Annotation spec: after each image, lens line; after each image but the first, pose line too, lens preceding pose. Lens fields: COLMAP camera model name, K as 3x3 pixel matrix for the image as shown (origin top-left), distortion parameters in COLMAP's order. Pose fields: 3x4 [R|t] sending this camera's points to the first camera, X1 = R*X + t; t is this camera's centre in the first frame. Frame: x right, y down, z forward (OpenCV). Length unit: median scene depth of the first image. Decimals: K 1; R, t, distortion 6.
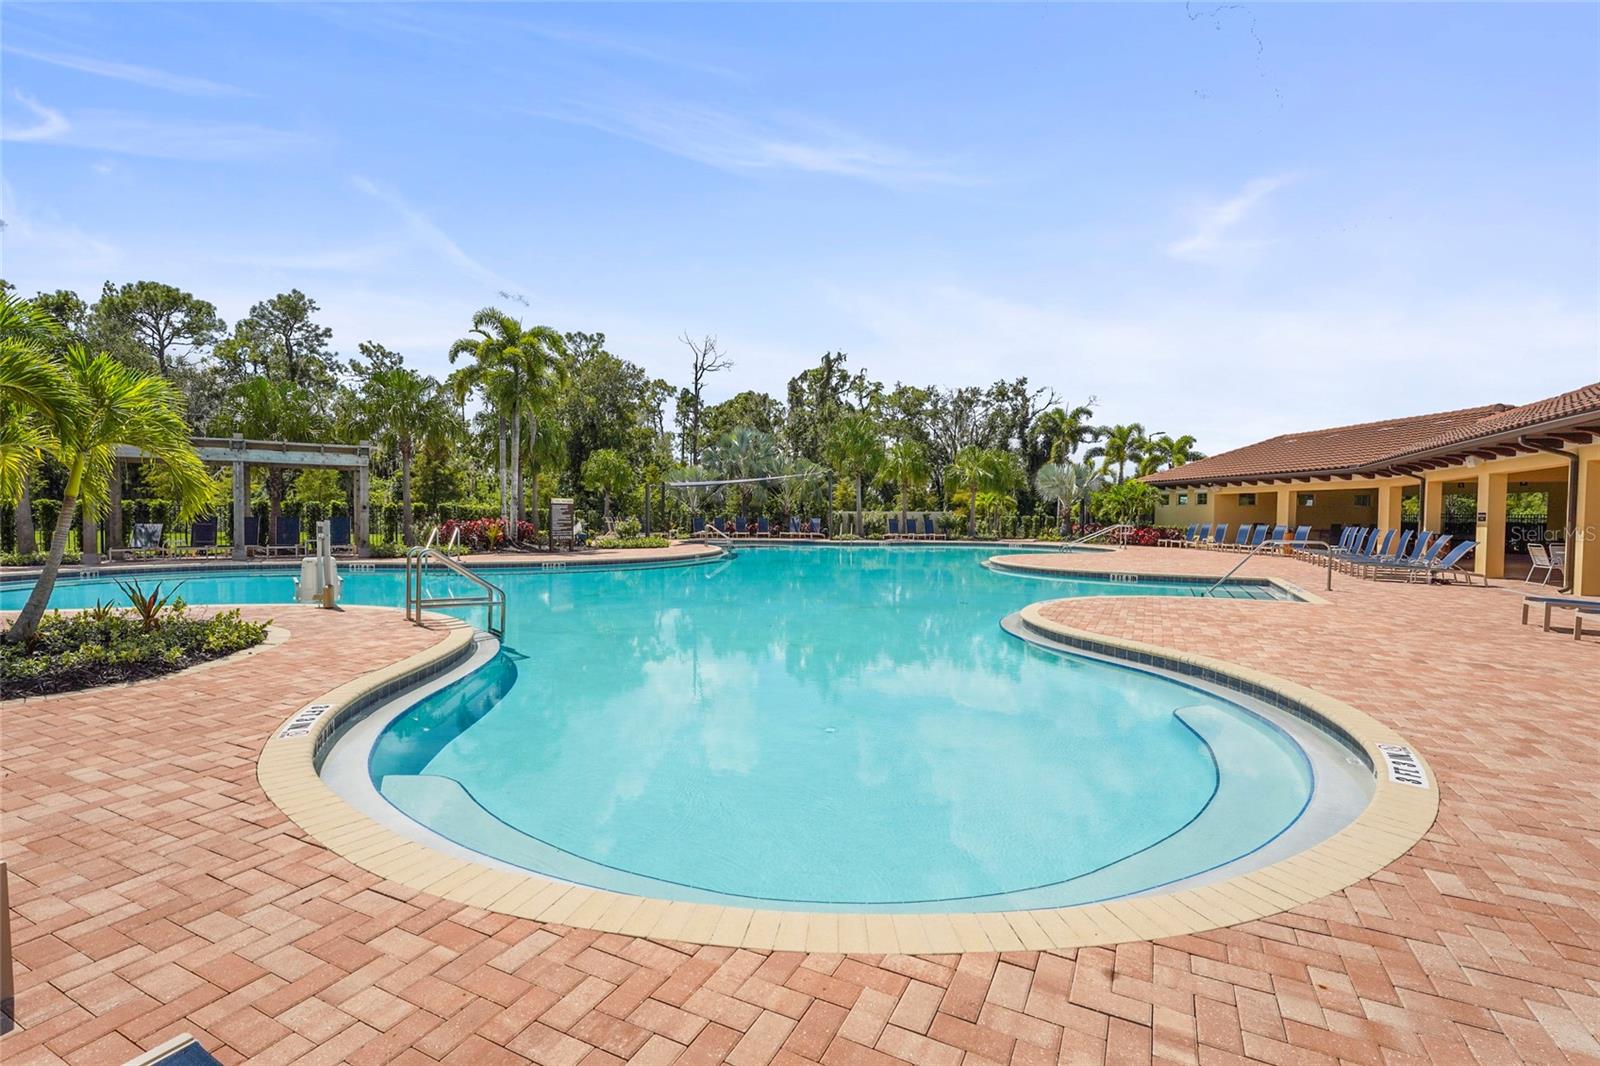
lens RADIAL K [[718.4, 0, 796.8], [0, 718.4, 533.4], [0, 0, 1]] dist [-0.001273, 0.000049]
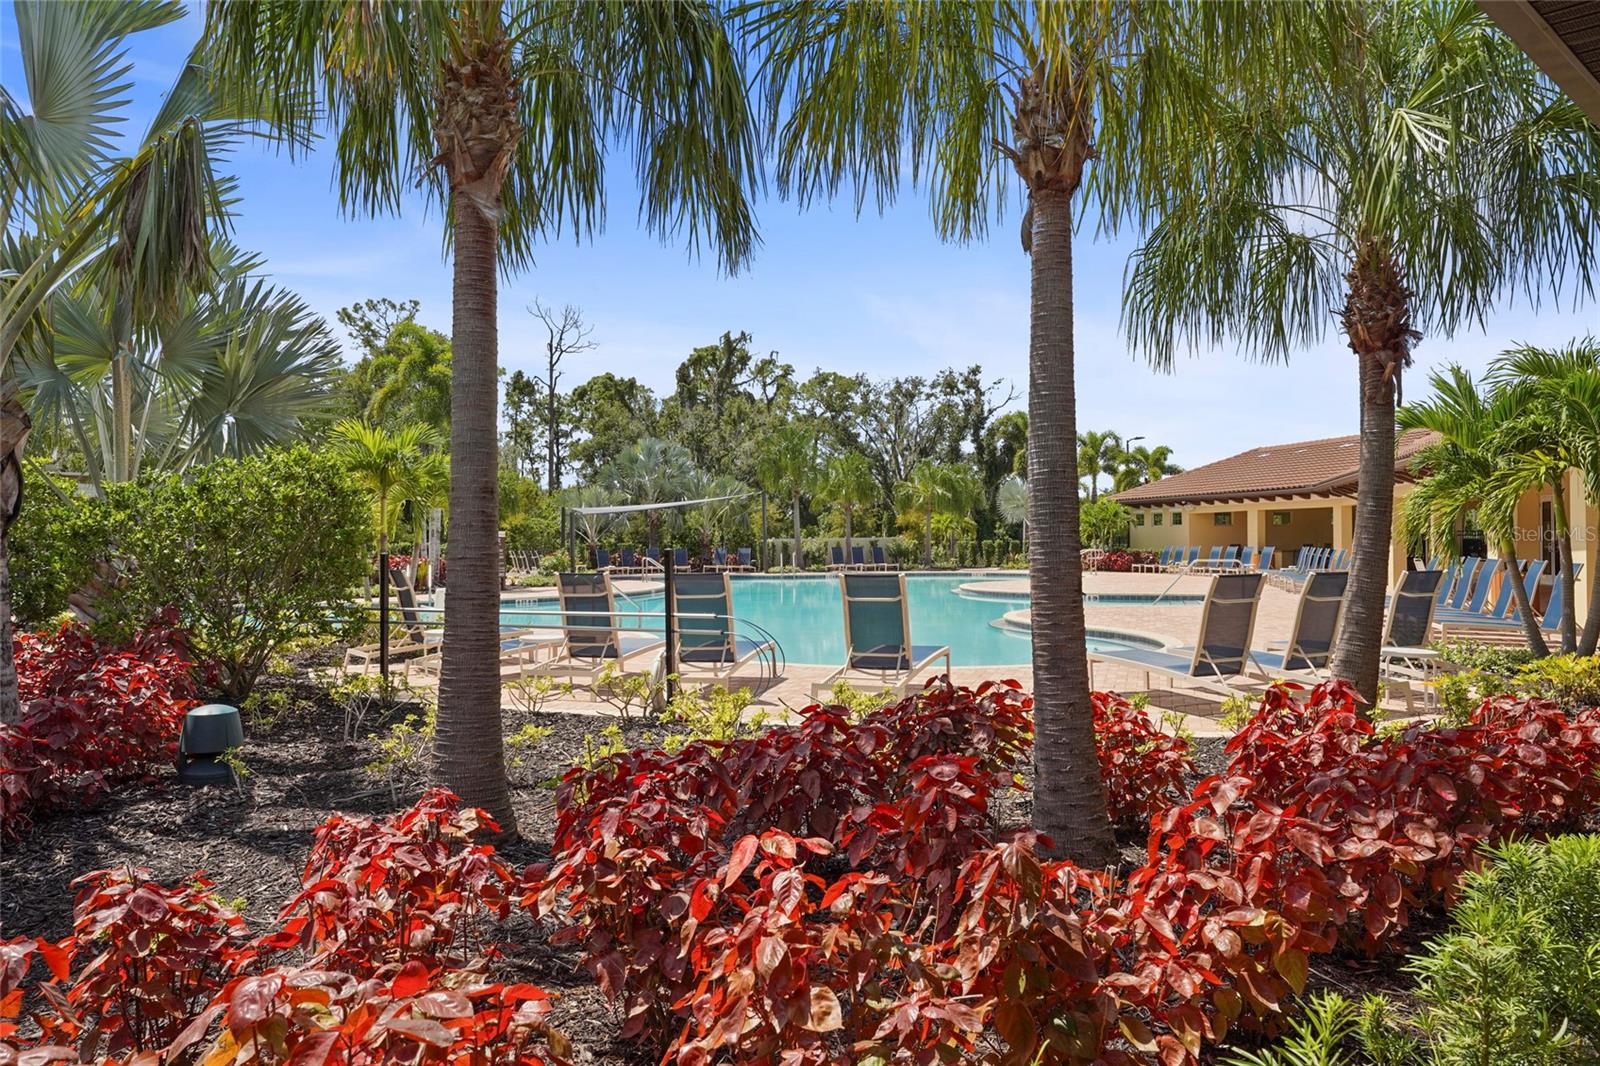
lens RADIAL K [[1059.4, 0, 798.9], [0, 1059.4, 532.9], [0, 0, 1]] dist [0.003776, -0.000849]
pose [[0.989814, -0.016748, 0.141377, -0.047774], [0.021567, 0.999235, -0.032624, 0.001571], [-0.140722, 0.035341, 0.989418, -0.125203]]
